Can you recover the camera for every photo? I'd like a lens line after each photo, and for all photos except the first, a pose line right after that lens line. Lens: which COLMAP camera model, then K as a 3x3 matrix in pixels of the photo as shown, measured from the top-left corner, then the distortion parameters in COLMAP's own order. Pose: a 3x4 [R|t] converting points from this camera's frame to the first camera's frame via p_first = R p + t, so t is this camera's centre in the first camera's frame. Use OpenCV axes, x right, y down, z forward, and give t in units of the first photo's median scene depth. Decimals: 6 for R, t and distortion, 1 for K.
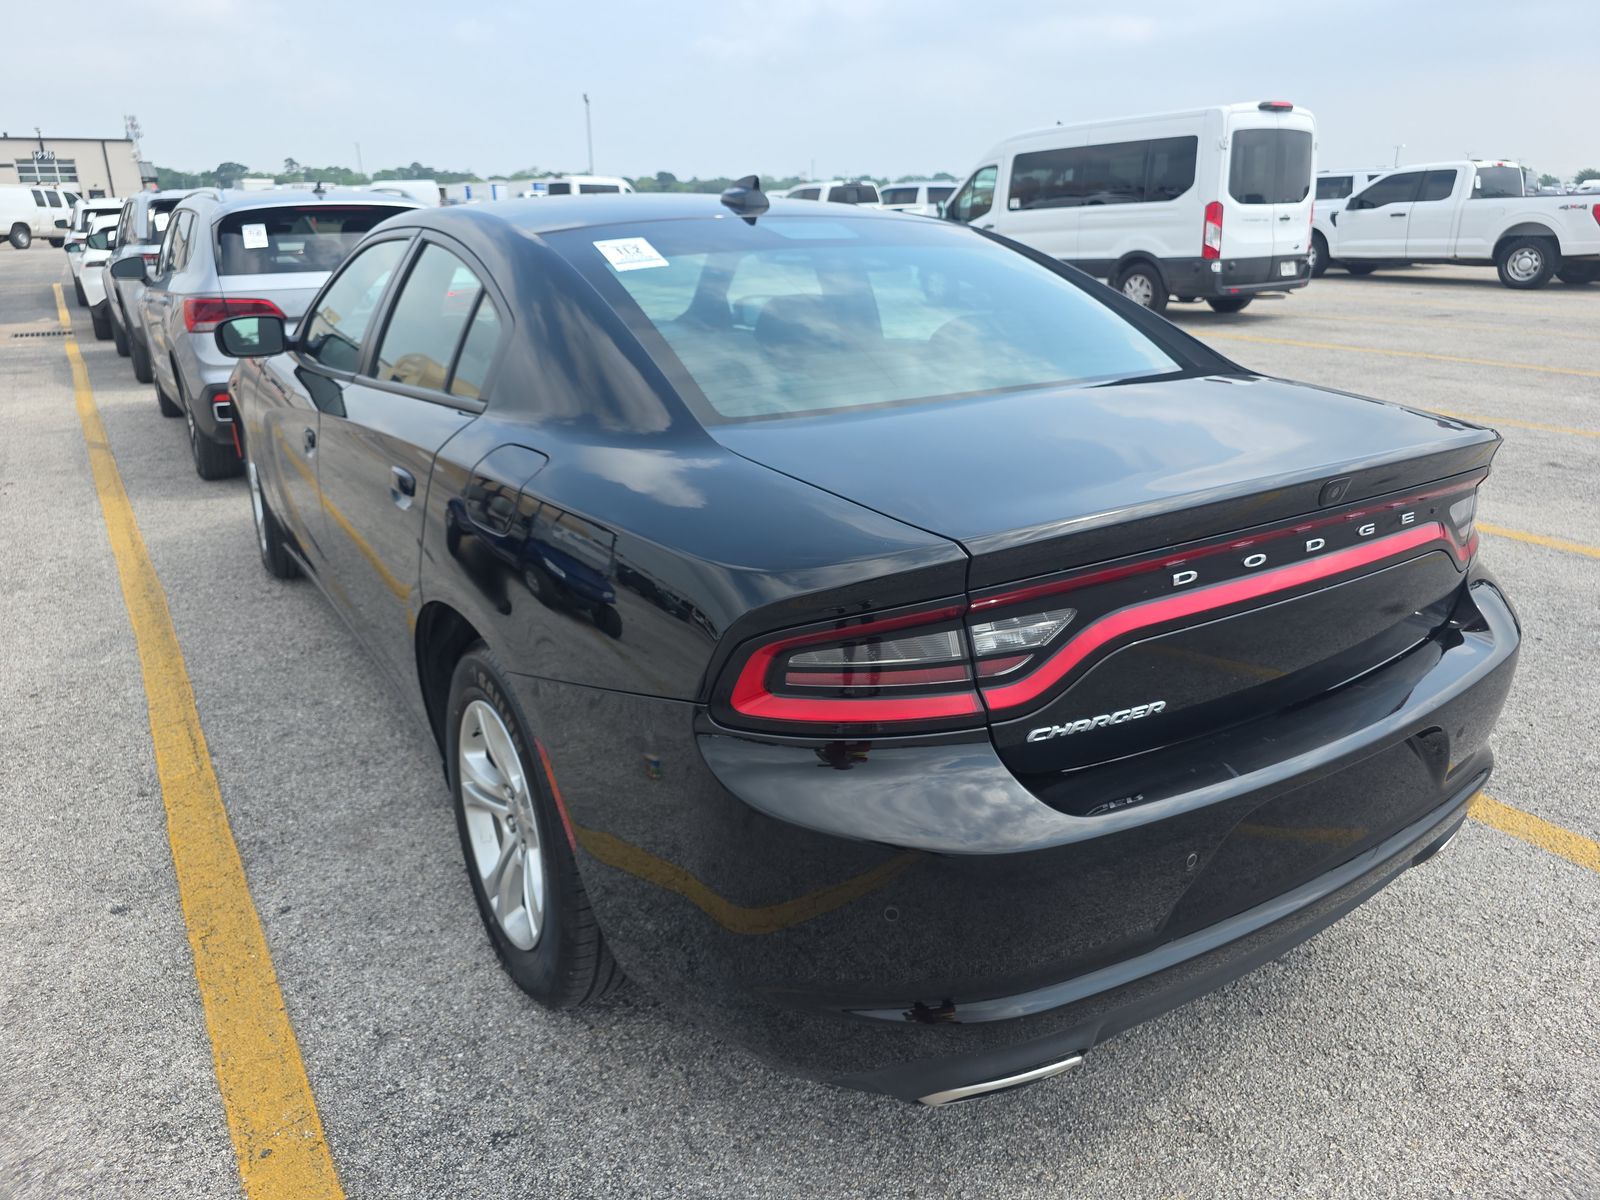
lens RADIAL K [[1066.8, 0, 809.3], [0, 1066.8, 599.1], [0, 0, 1]] dist [0.038915, -0.033351]
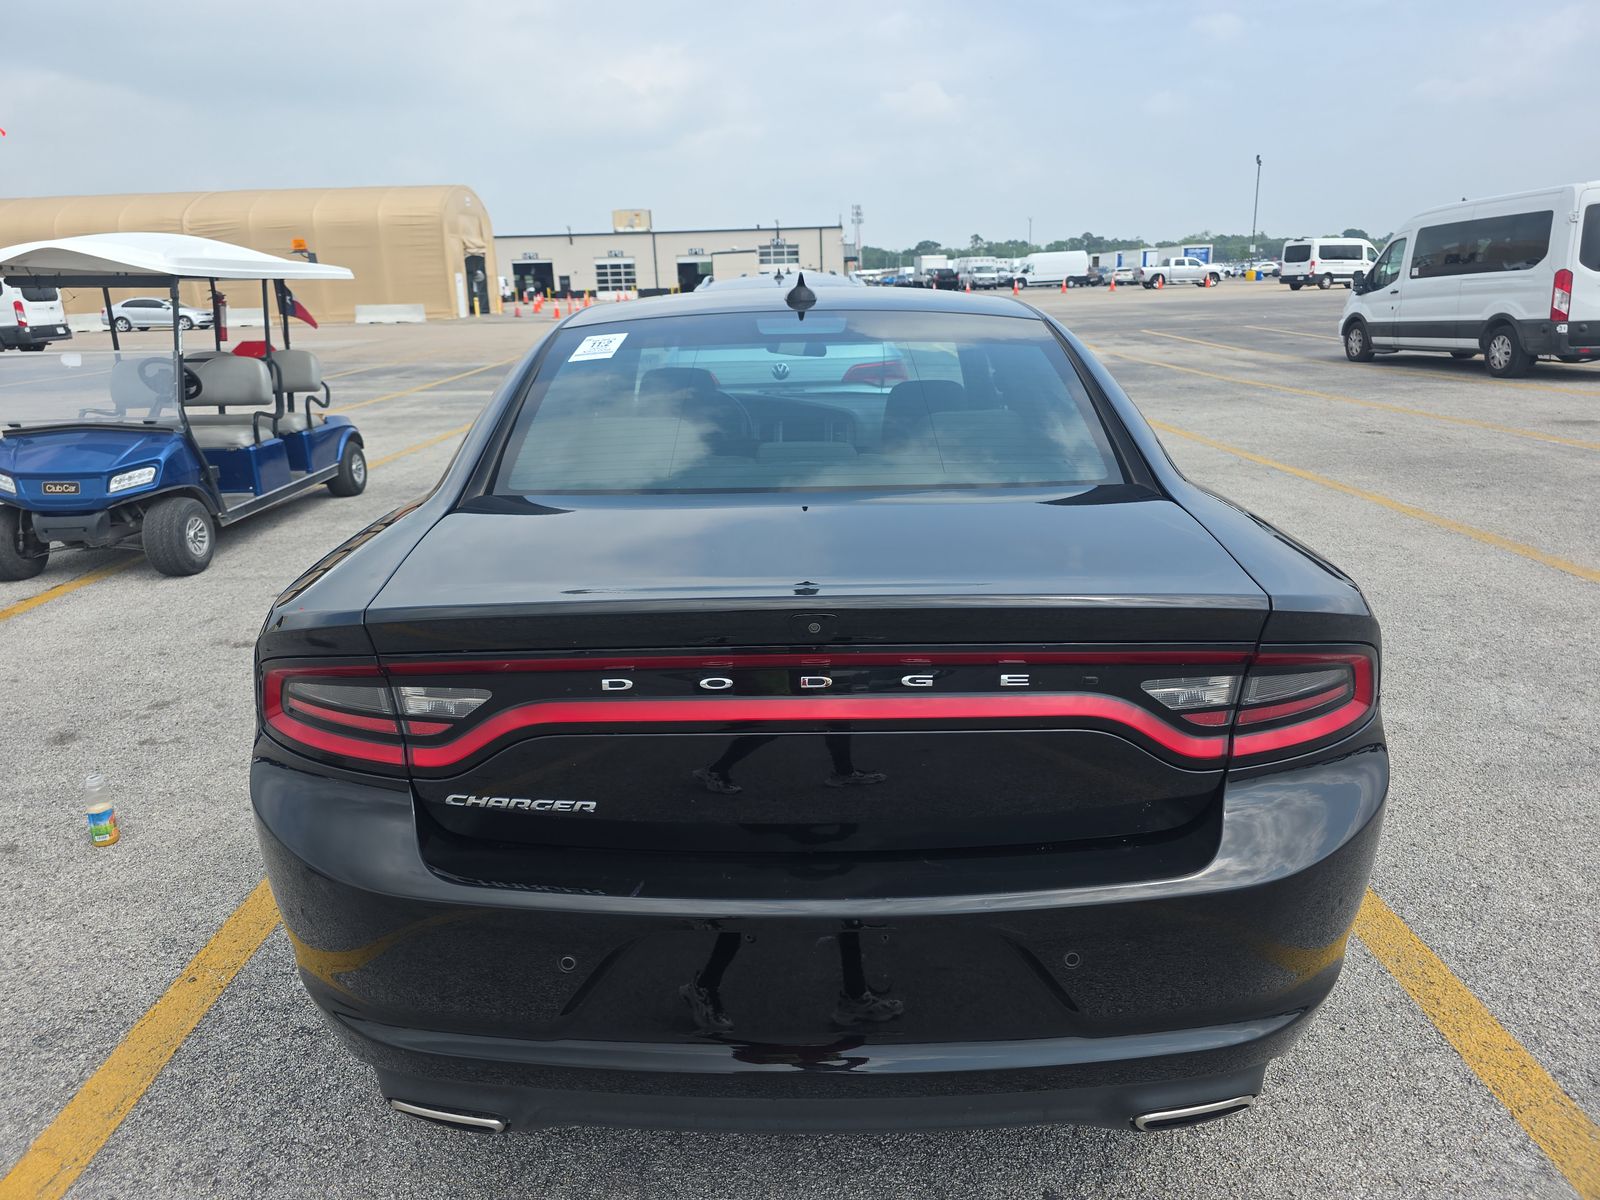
lens RADIAL K [[1066.8, 0, 800.1], [0, 1066.8, 604.4], [0, 0, 1]] dist [0.038915, -0.033351]
pose [[0.832167, 0.144843, -0.535275, 0.642669], [-0.171379, 0.985205, 0.000157, -0.078349], [0.527378, 0.091605, 0.844678, 0.147076]]
